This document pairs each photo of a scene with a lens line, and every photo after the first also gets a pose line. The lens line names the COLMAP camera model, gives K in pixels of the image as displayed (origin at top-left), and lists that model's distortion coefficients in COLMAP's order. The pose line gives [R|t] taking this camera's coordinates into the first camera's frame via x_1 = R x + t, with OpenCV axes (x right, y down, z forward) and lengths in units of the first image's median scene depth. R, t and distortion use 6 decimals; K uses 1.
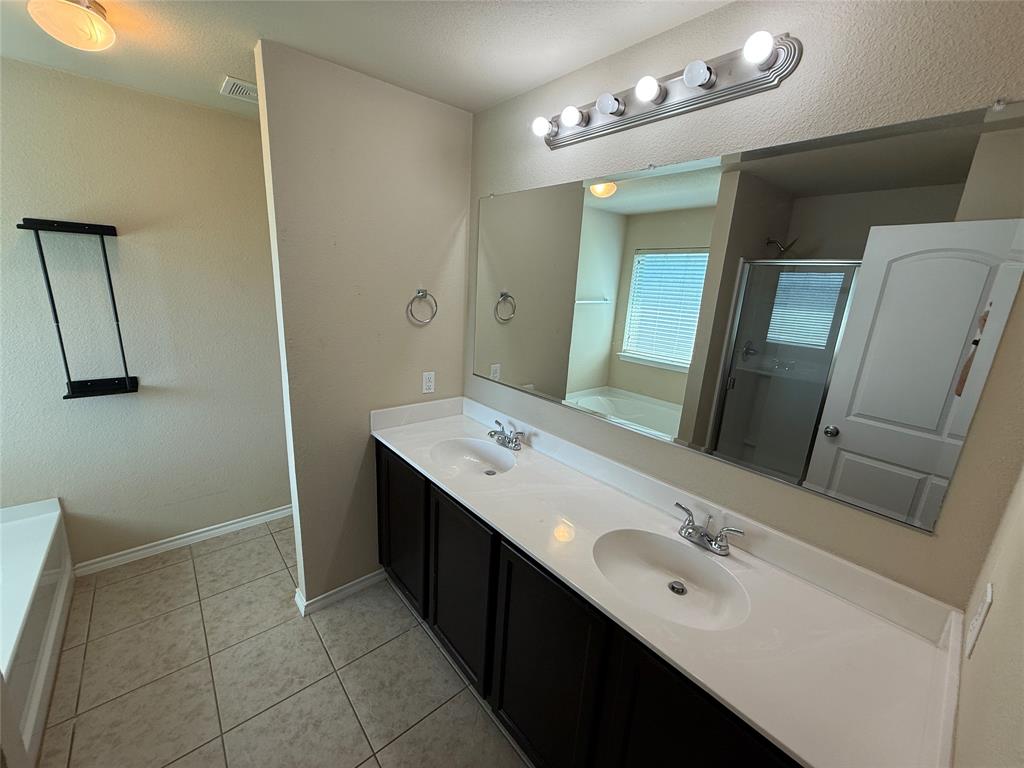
lens RADIAL K [[408.0, 0, 508.6], [0, 408.0, 382.7], [0, 0, 1]] dist [-0.000222, 0.000819]
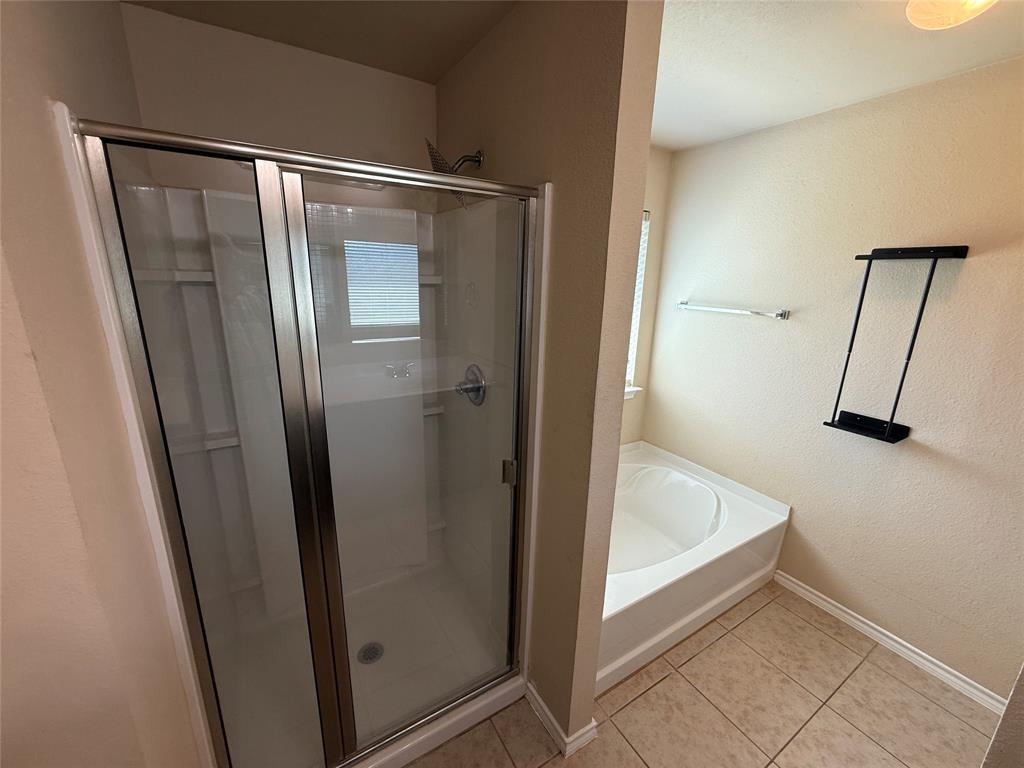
lens RADIAL K [[408.0, 0, 508.6], [0, 408.0, 382.7], [0, 0, 1]] dist [-0.000222, 0.000819]
pose [[-0.160132, 0.193289, -0.967986, -0.001727], [-0.275270, 0.932994, 0.231839, -0.070907], [0.947937, 0.303582, -0.096196, 0.300254]]
